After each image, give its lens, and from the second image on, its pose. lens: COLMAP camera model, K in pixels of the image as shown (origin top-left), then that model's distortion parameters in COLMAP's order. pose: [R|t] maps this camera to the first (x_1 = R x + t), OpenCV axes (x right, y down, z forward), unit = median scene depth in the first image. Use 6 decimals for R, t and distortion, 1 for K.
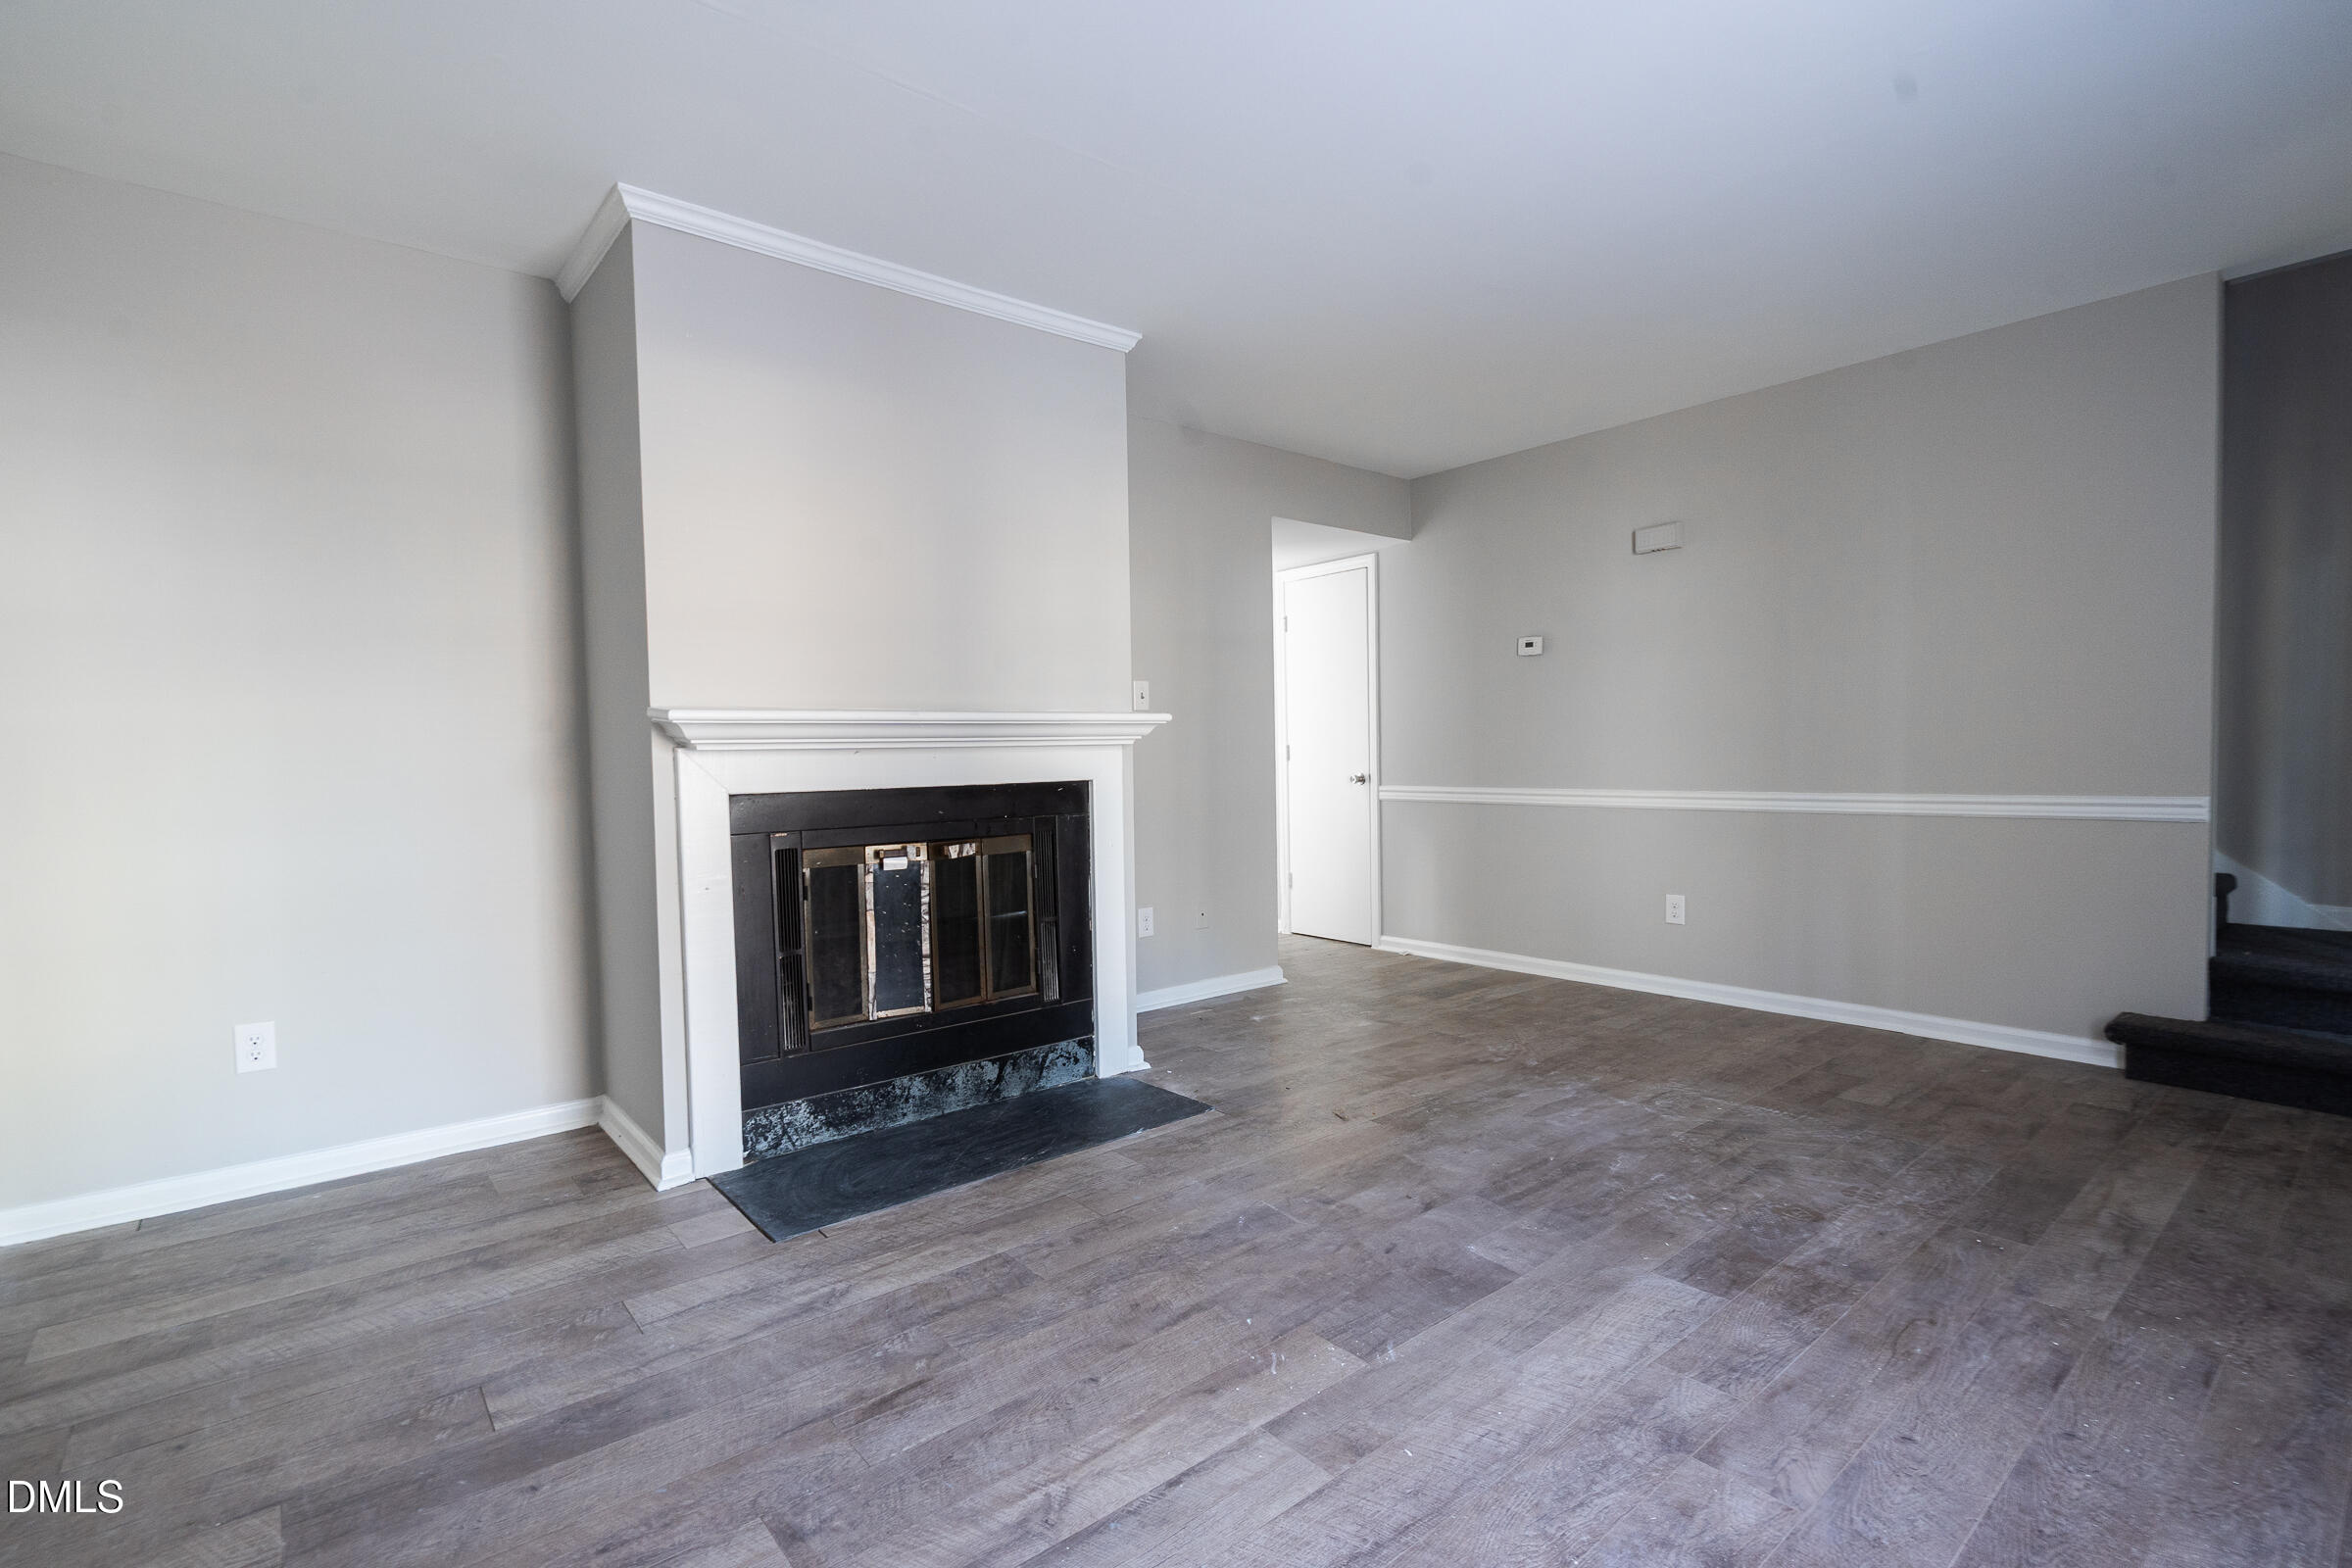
lens RADIAL K [[1087.5, 0, 1164.0], [0, 1087.5, 763.0], [0, 0, 1]] dist [-0.001968, 0.000734]
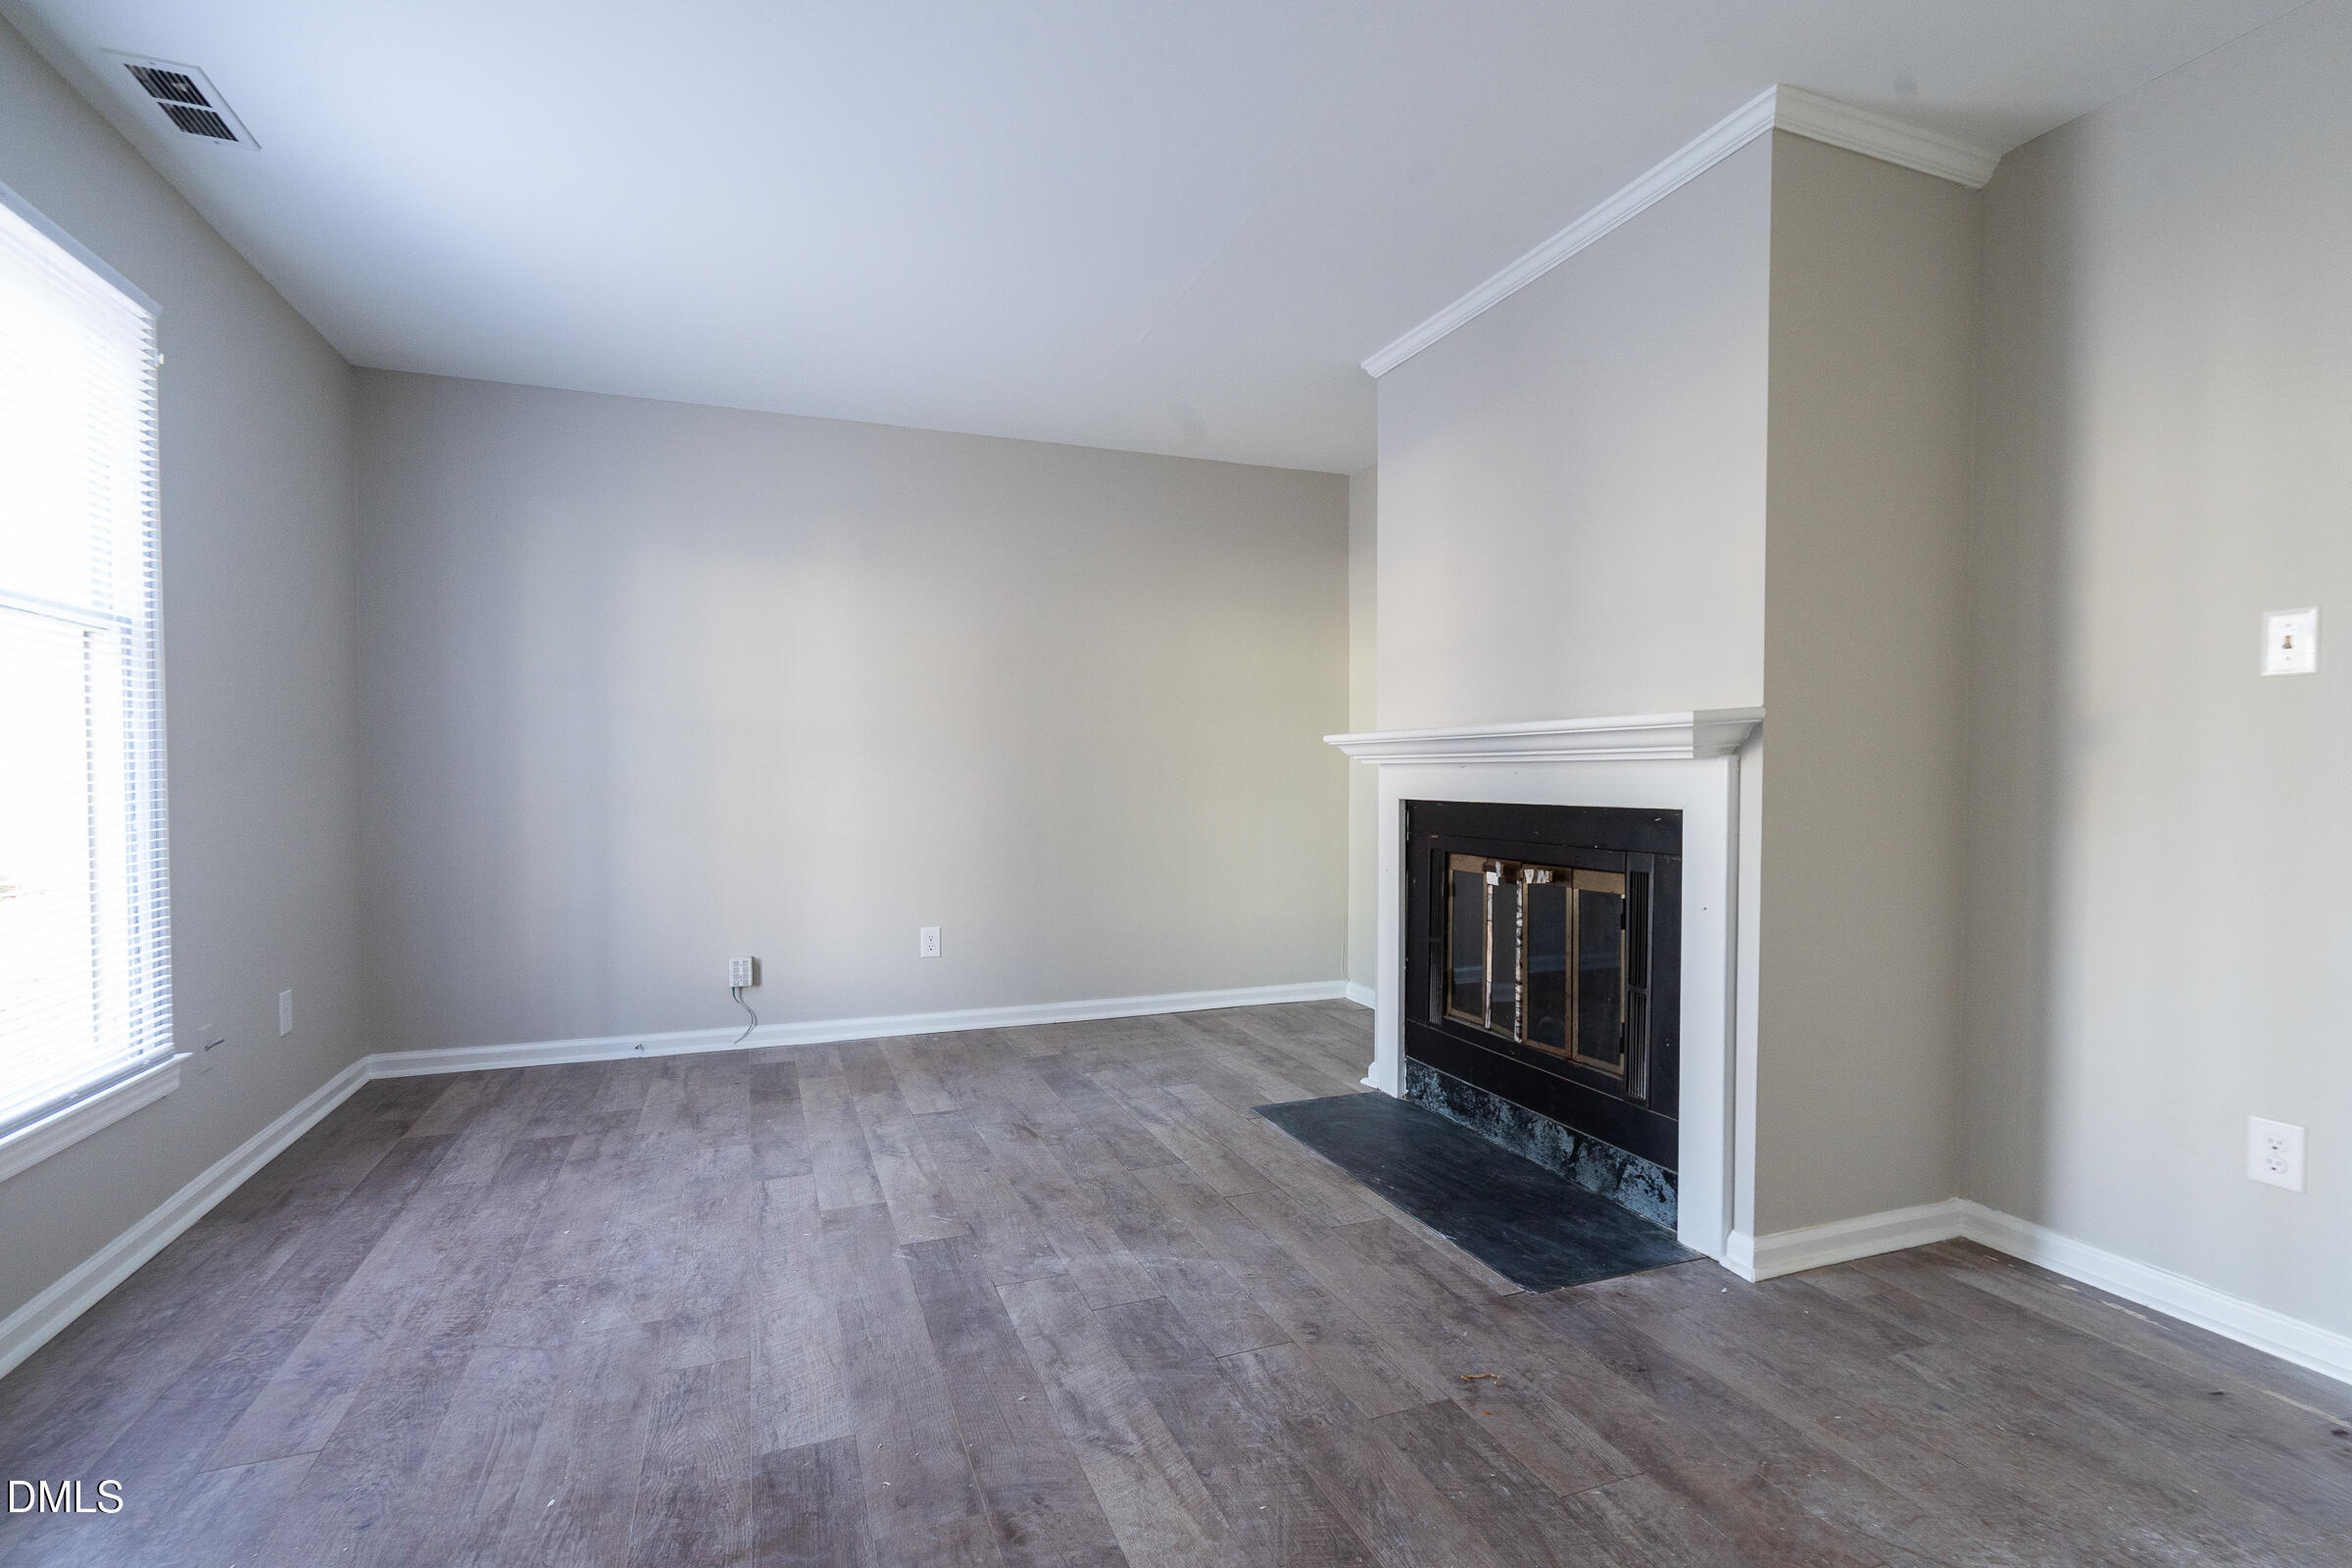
lens RADIAL K [[1087.5, 0, 1164.0], [0, 1087.5, 763.0], [0, 0, 1]] dist [-0.001968, 0.000734]
pose [[-0.323557, 0.009353, -0.946163, 1.003164], [0.000332, 0.999952, 0.009771, -0.029270], [0.946209, 0.002847, -0.323544, 1.312824]]
